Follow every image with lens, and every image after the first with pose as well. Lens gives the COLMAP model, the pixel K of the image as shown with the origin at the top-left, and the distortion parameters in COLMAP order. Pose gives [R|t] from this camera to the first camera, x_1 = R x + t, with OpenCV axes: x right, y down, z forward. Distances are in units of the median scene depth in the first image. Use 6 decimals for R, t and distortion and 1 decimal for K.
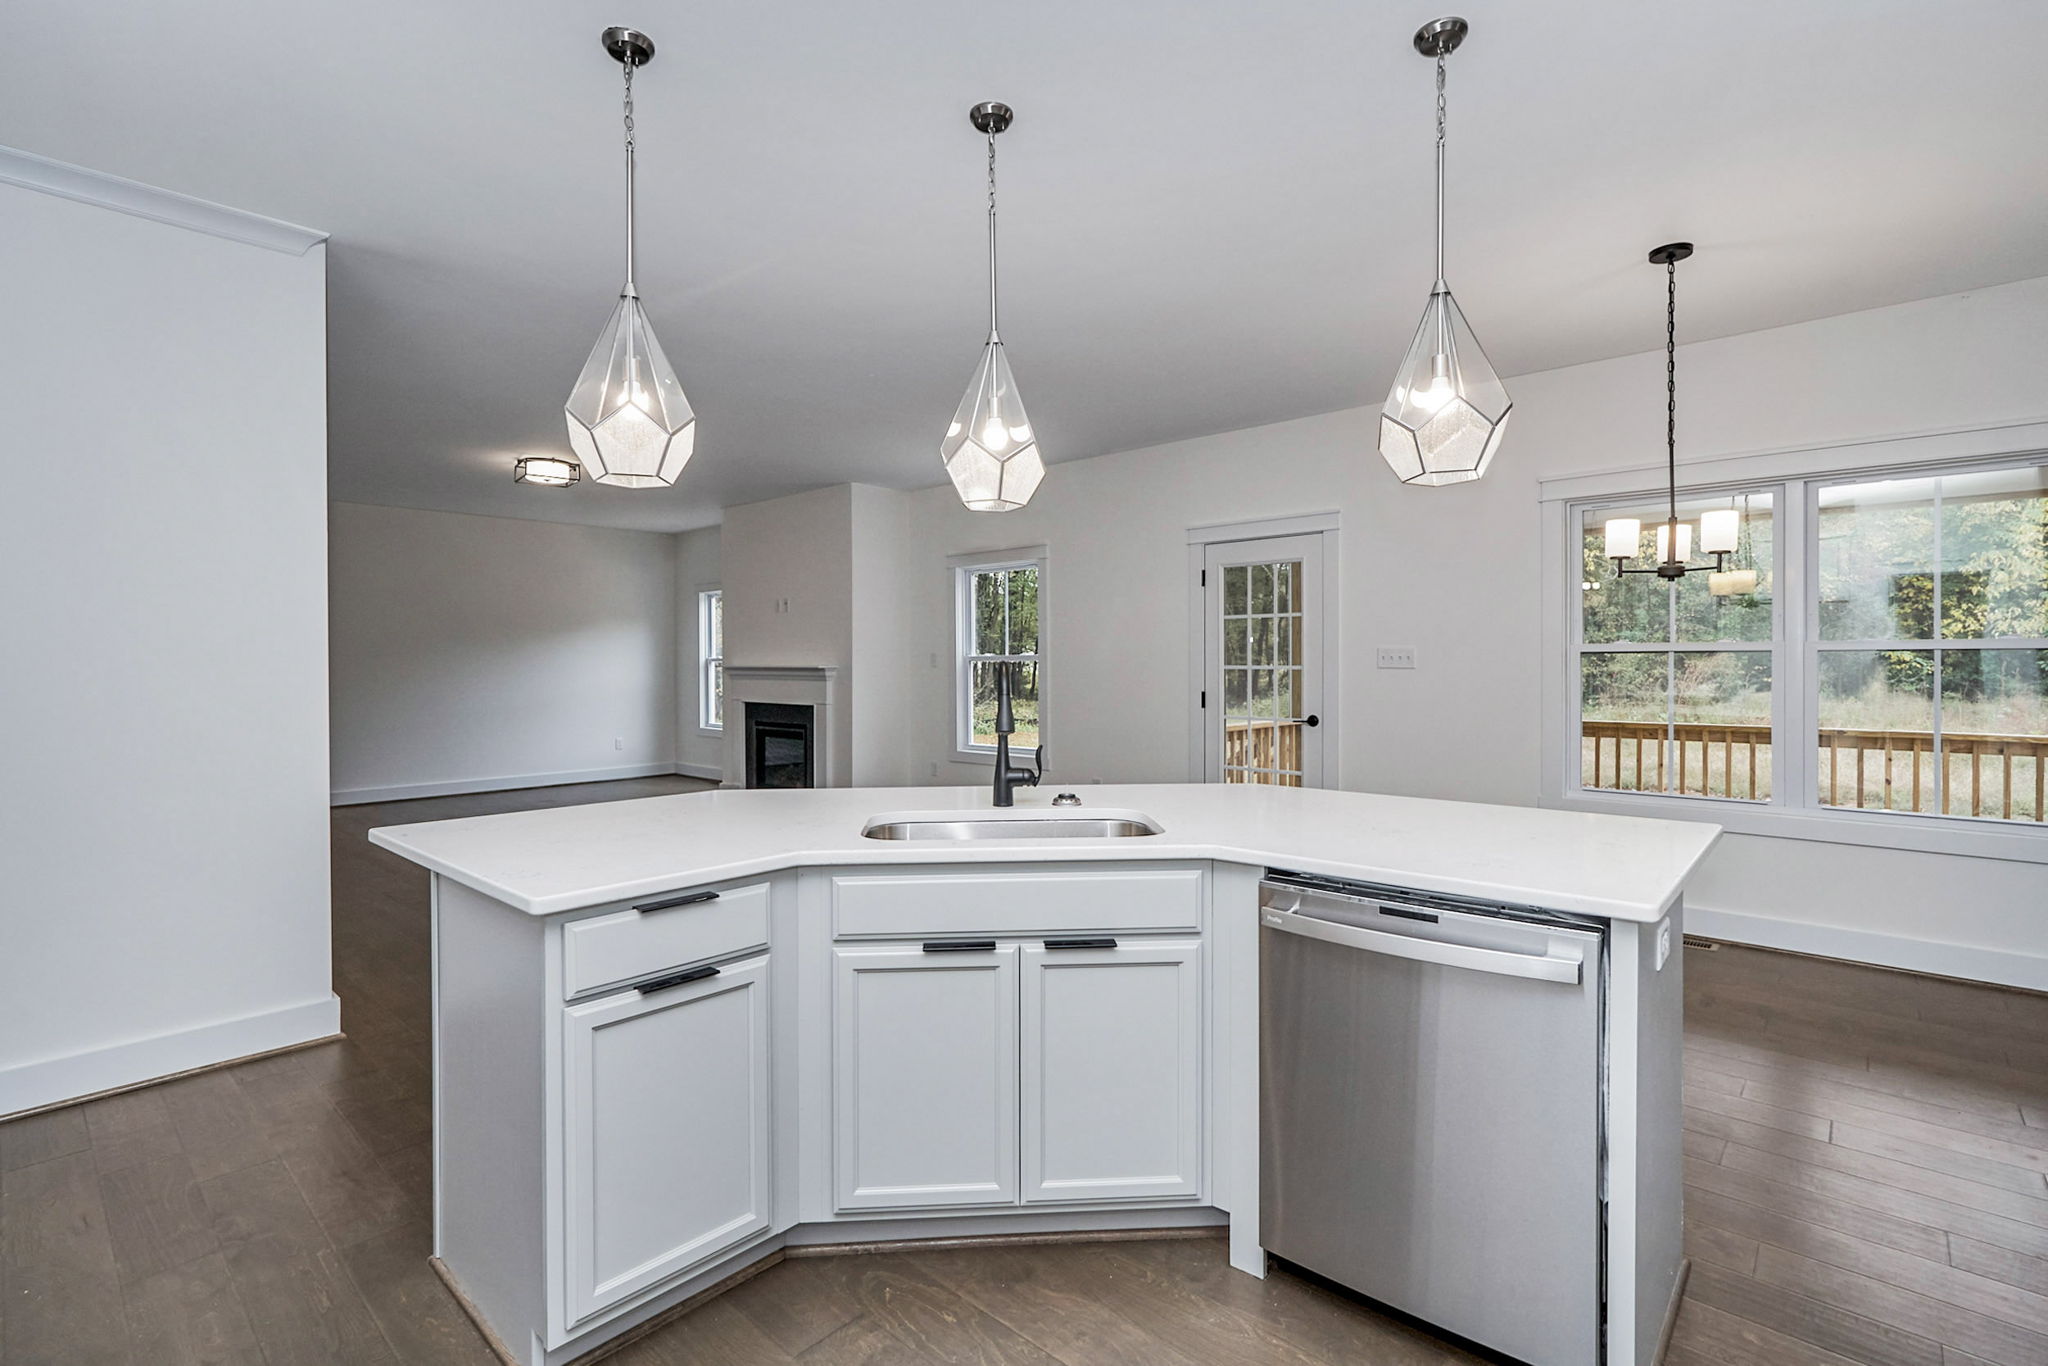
lens RADIAL K [[957.3, 0, 1011.4], [0, 957.3, 675.3], [0, 0, 1]] dist [0.020031, -0.001710]
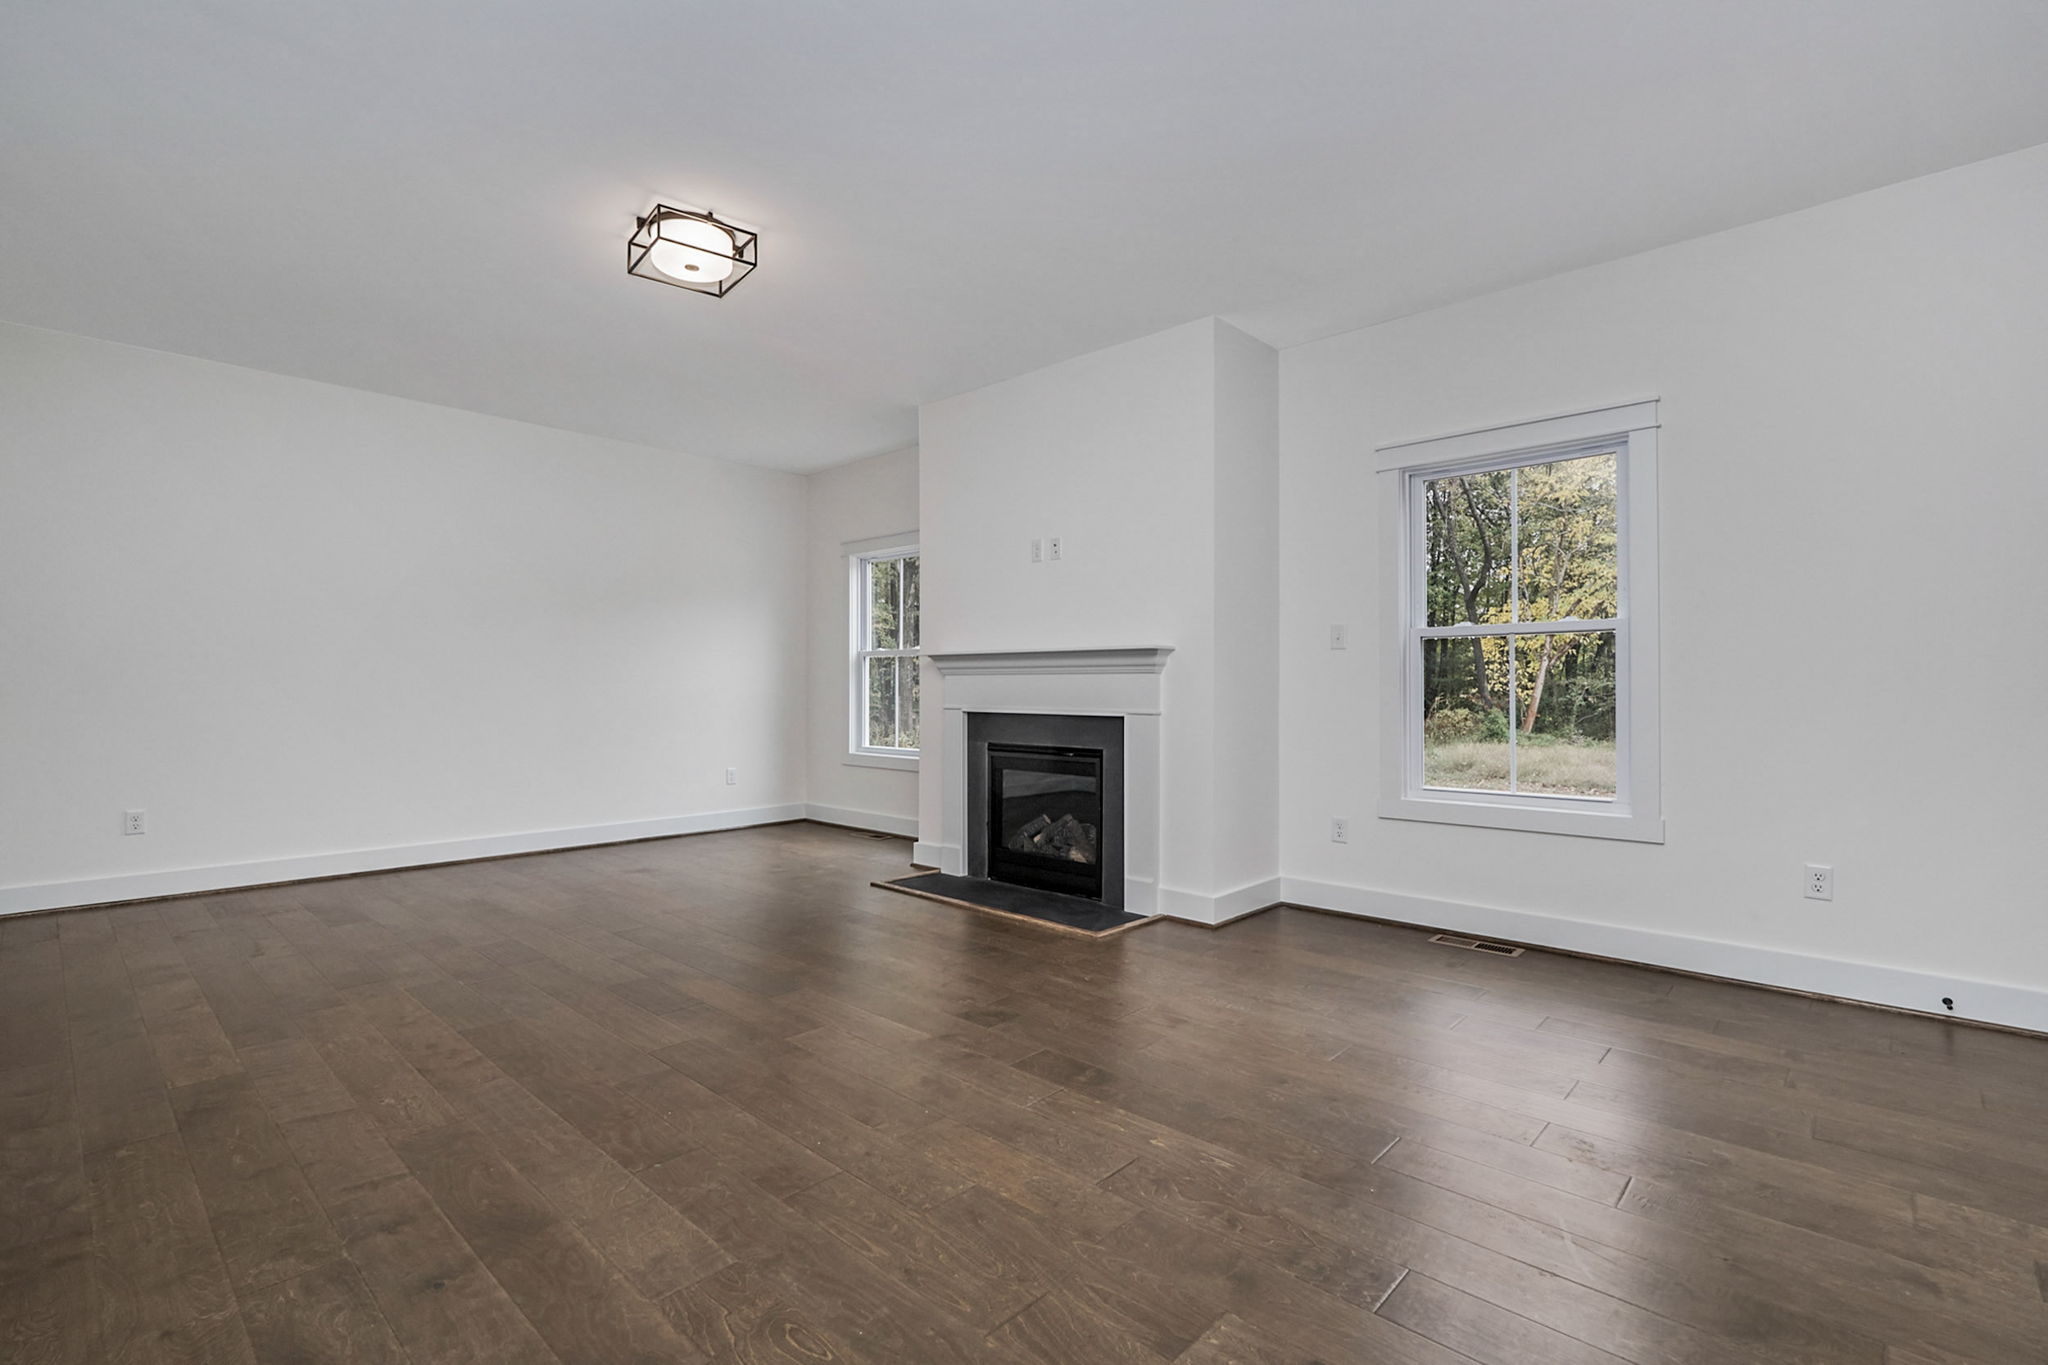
lens RADIAL K [[957.3, 0, 1019.7], [0, 957.3, 692.7], [0, 0, 1]] dist [0.020031, -0.001710]
pose [[0.999911, 0.007250, -0.011198, -0.240028], [-0.007362, 0.999923, -0.009959, 0.021570], [0.011125, 0.010041, 0.999888, 0.392820]]
